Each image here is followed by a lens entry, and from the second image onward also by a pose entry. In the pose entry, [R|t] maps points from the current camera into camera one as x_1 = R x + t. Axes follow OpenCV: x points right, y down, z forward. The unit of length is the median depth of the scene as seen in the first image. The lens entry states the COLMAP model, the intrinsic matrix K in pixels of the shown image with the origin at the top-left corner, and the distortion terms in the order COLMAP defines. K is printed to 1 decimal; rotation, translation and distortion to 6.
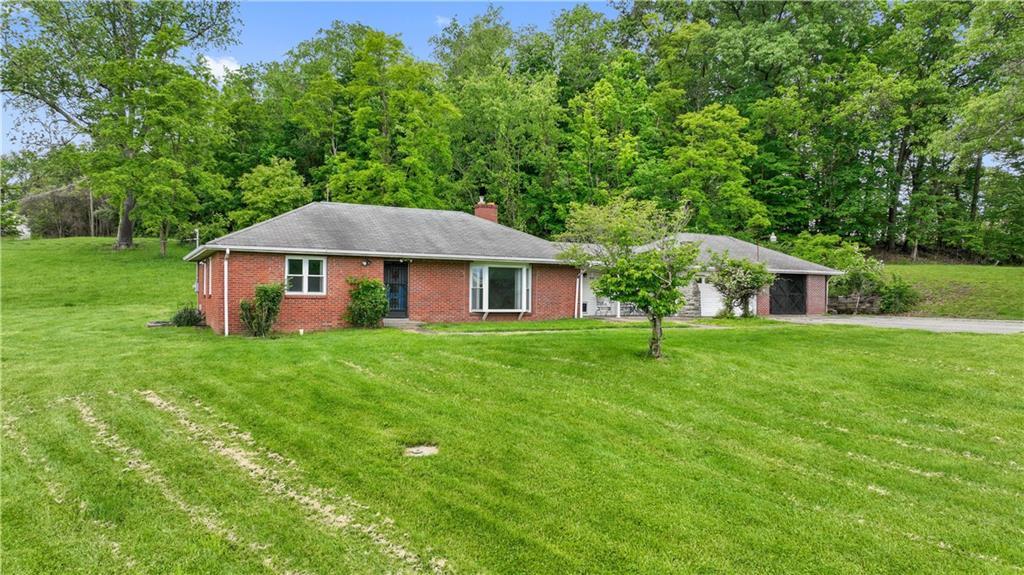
lens RADIAL K [[719.2, 0, 506.9], [0, 719.2, 288.1], [0, 0, 1]] dist [0.004481, 0.003488]
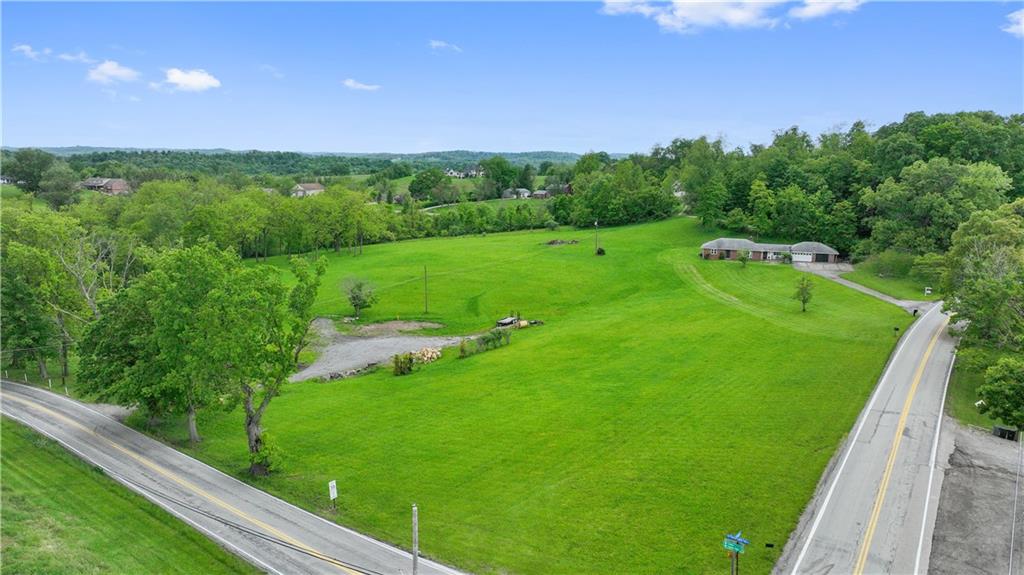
lens RADIAL K [[730.9, 0, 508.1], [0, 730.9, 287.4], [0, 0, 1]] dist [0.007399, 0.000008]
pose [[0.700269, 0.119628, -0.703784, 2.948031], [0.003255, 0.985314, 0.170720, -0.783738], [0.713871, -0.121841, 0.689596, -4.729566]]
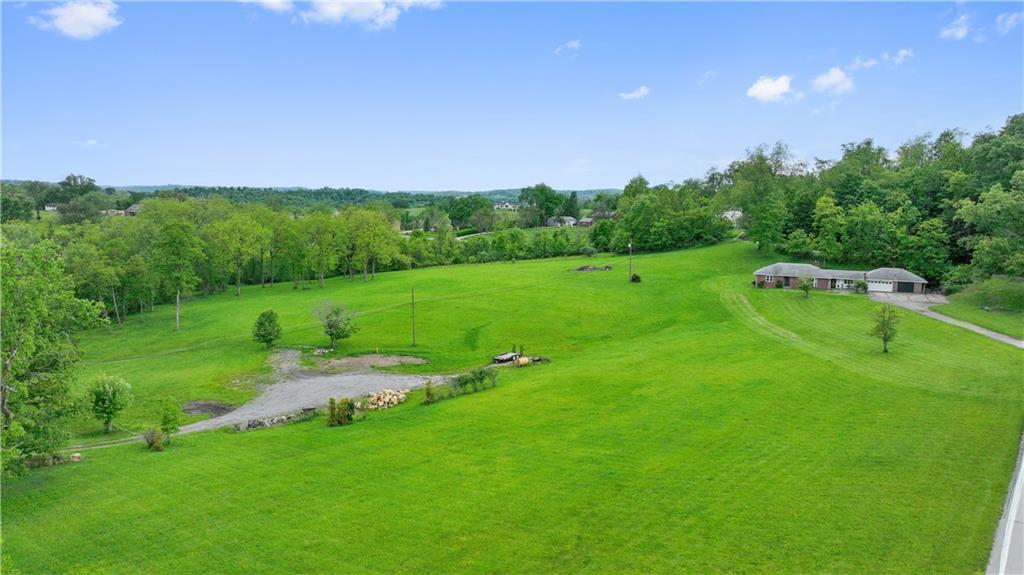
lens RADIAL K [[719.2, 0, 506.9], [0, 719.2, 288.1], [0, 0, 1]] dist [0.004481, 0.003488]
pose [[0.631527, 0.093347, -0.769714, 2.515410], [0.002664, 0.992459, 0.122546, -0.578992], [0.775349, -0.079442, 0.626516, -3.795628]]
